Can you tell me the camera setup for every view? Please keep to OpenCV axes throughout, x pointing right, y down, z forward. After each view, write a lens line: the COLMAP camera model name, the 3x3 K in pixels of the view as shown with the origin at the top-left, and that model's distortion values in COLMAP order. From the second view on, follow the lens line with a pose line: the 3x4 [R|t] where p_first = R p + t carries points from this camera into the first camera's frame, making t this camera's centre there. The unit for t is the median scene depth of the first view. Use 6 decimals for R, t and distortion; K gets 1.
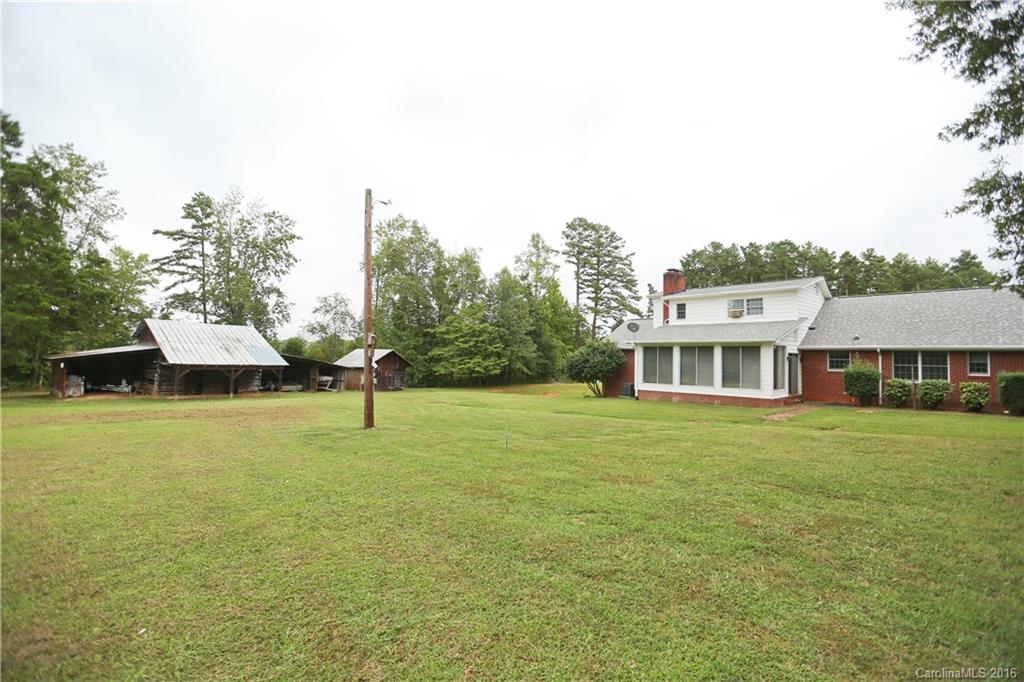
lens RADIAL K [[464.9, 0, 516.4], [0, 464.9, 345.6], [0, 0, 1]] dist [-0.027897, 0.001421]
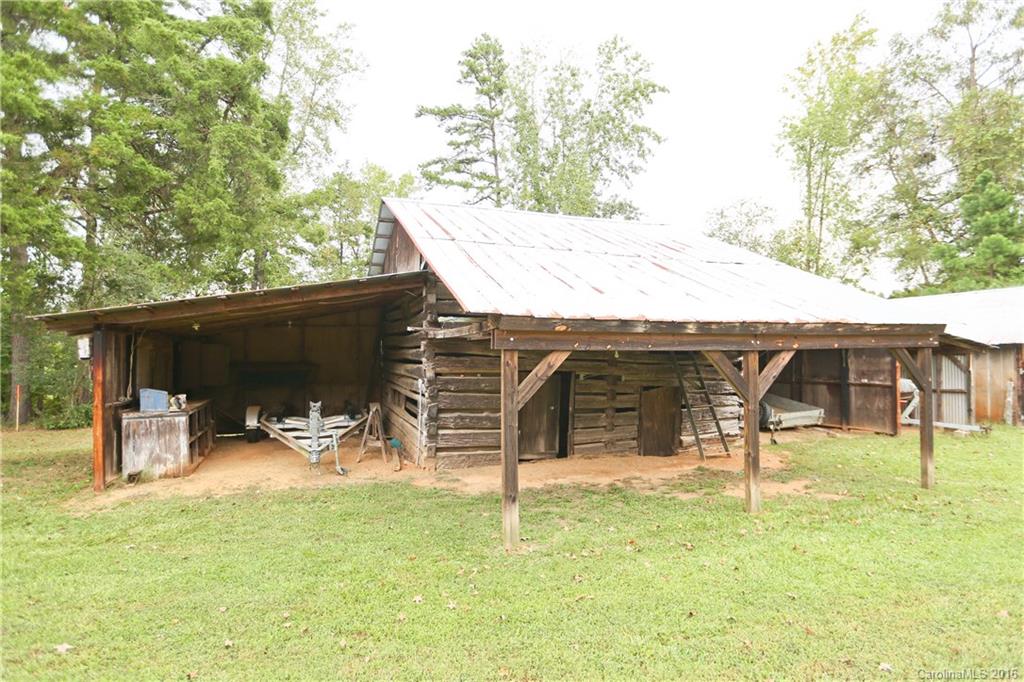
lens RADIAL K [[588.8, 0, 511.6], [0, 588.8, 344.3], [0, 0, 1]] dist [-0.029601, 0.002455]
pose [[0.854983, -0.043077, -0.516864, -0.356992], [0.048785, 0.998806, -0.002543, 0.028472], [0.516357, -0.023041, 0.856064, 0.463704]]
